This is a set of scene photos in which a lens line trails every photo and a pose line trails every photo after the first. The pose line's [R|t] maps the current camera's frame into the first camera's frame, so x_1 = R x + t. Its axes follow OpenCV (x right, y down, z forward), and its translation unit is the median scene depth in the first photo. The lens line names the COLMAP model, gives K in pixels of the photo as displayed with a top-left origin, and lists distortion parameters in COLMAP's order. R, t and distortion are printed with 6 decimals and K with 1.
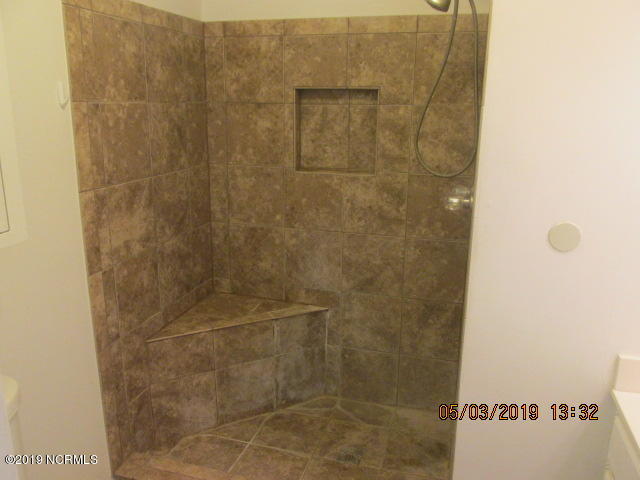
lens RADIAL K [[529.8, 0, 317.6], [0, 529.8, 237.4], [0, 0, 1]] dist [-0.047769, 0.013770]
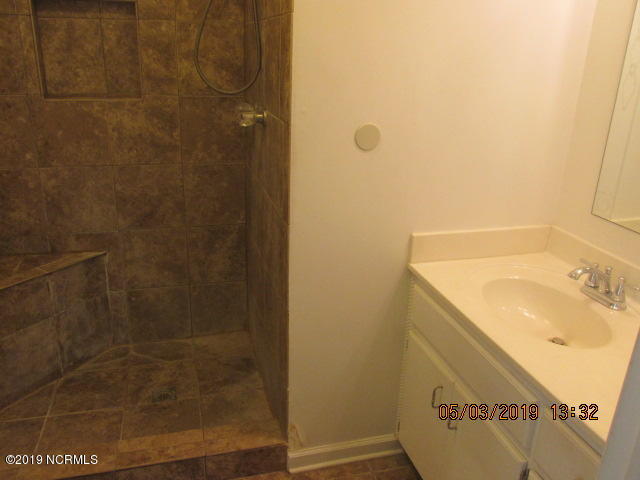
lens RADIAL K [[529.8, 0, 319.3], [0, 529.8, 241.5], [0, 0, 1]] dist [-0.047769, 0.013770]
pose [[0.847700, -0.166339, 0.503723, -0.128055], [0.106001, 0.983531, 0.146394, 0.024159], [-0.519778, -0.070703, 0.851371, 0.042842]]
